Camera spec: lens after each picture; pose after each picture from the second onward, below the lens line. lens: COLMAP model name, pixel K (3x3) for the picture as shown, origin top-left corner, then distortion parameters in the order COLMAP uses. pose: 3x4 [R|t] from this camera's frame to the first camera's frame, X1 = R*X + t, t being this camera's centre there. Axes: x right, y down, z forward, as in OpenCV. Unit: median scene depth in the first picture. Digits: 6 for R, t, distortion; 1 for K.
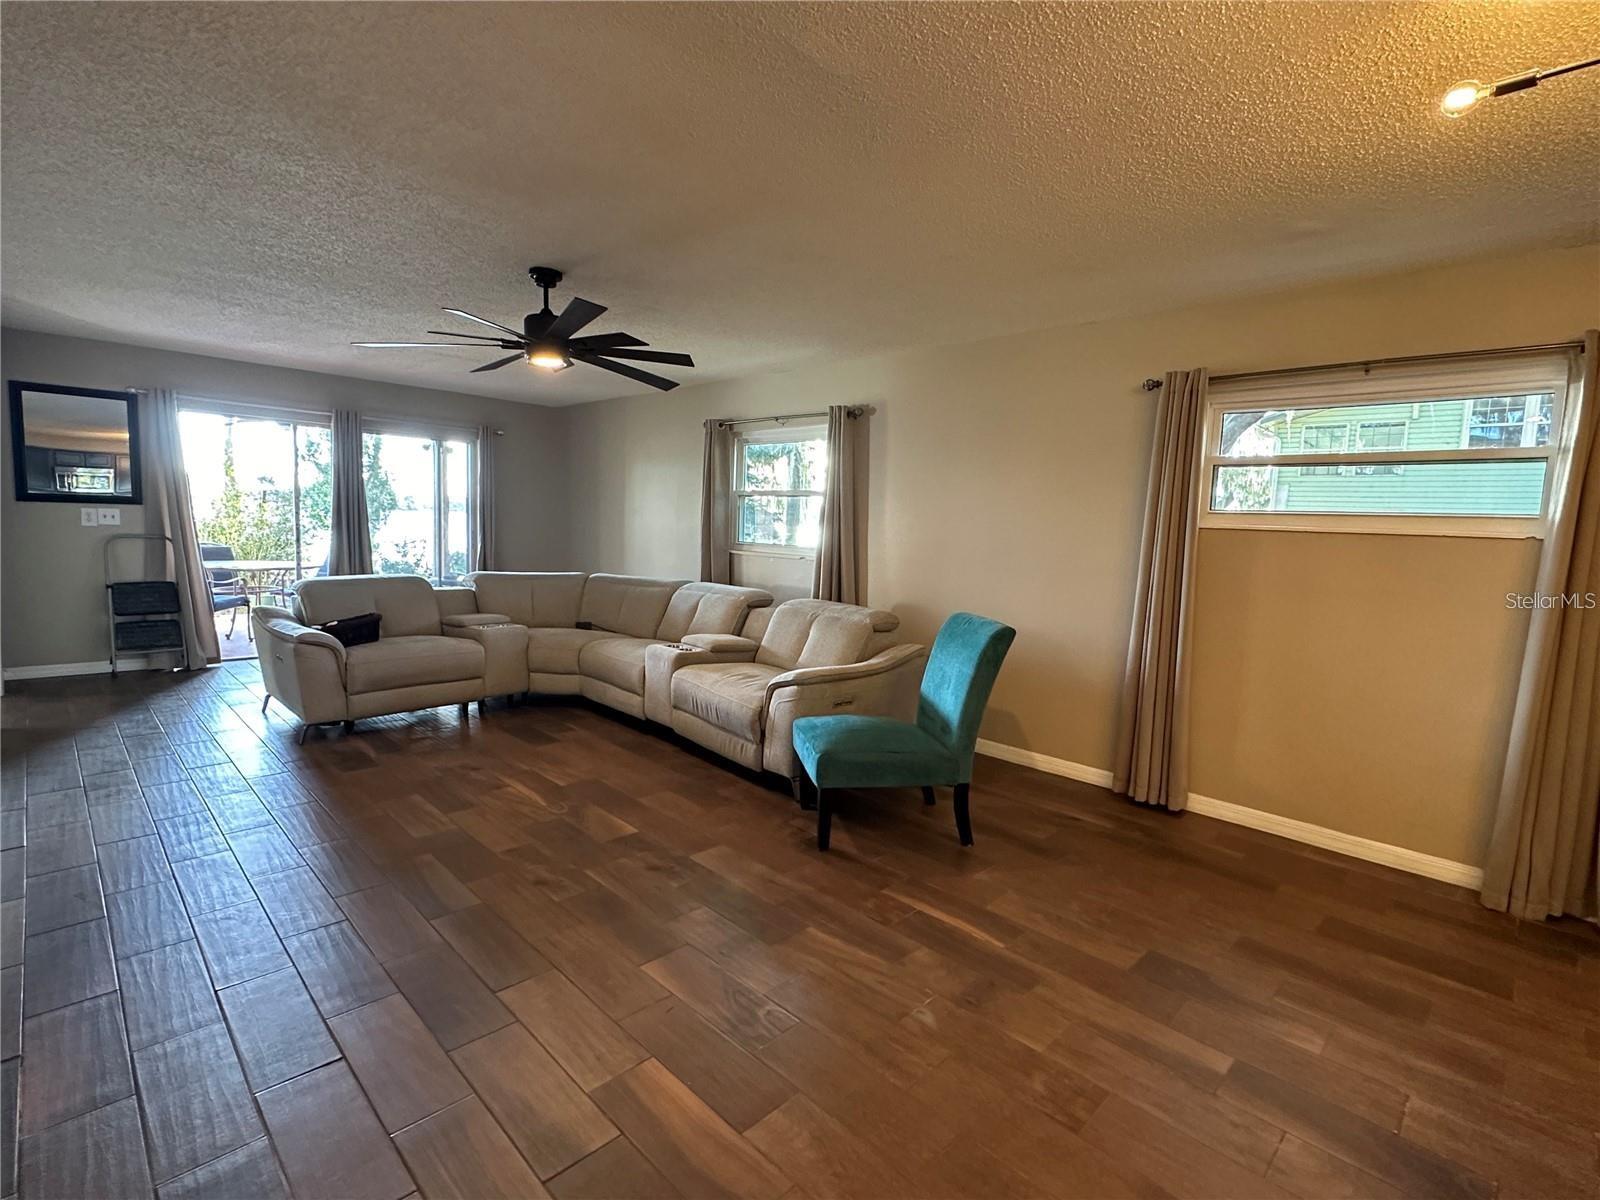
lens RADIAL K [[762.4, 0, 800.0], [0, 762.4, 600.0], [0, 0, 1]] dist [0.000330, 0.000004]
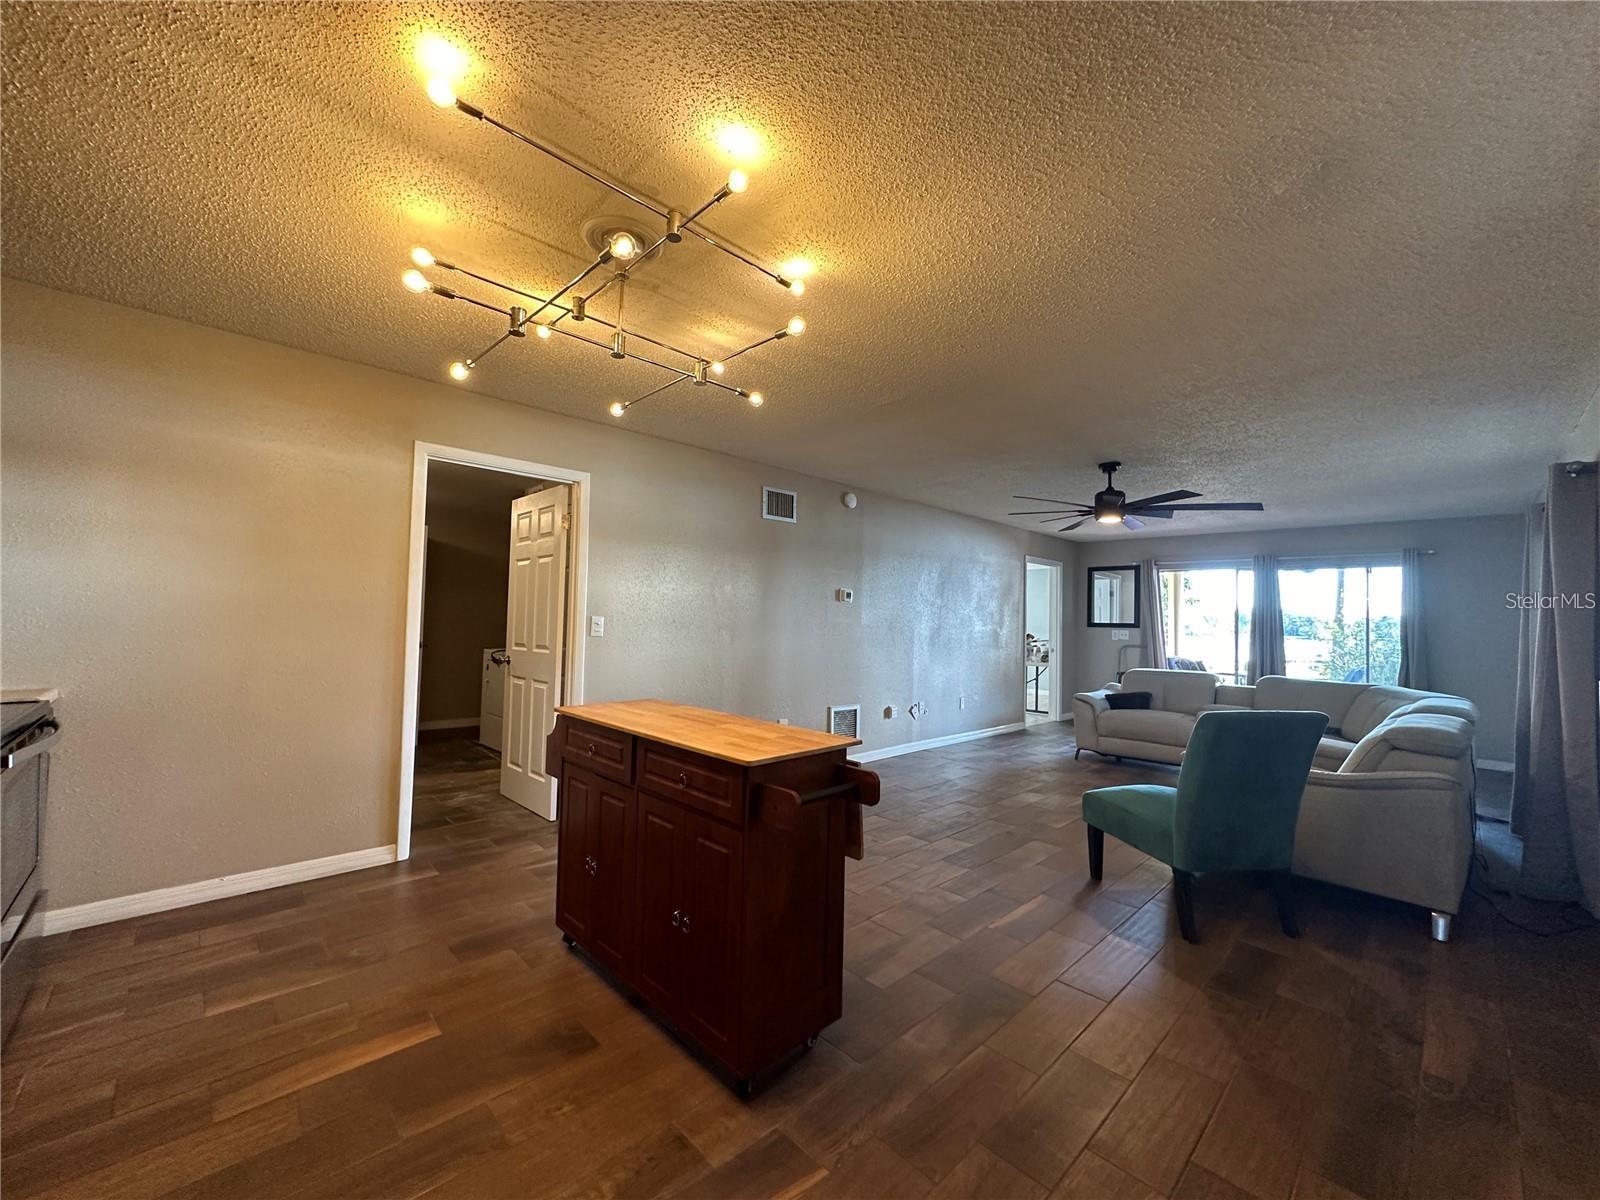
lens RADIAL K [[629.2, 0, 800.0], [0, 629.2, 600.0], [0, 0, 1]] dist [0.000019, 0.000036]
pose [[-0.020088, -0.072606, -0.997158, 0.940684], [-0.127057, 0.989459, -0.069486, 0.014555], [0.991692, 0.125300, -0.029101, 0.441472]]
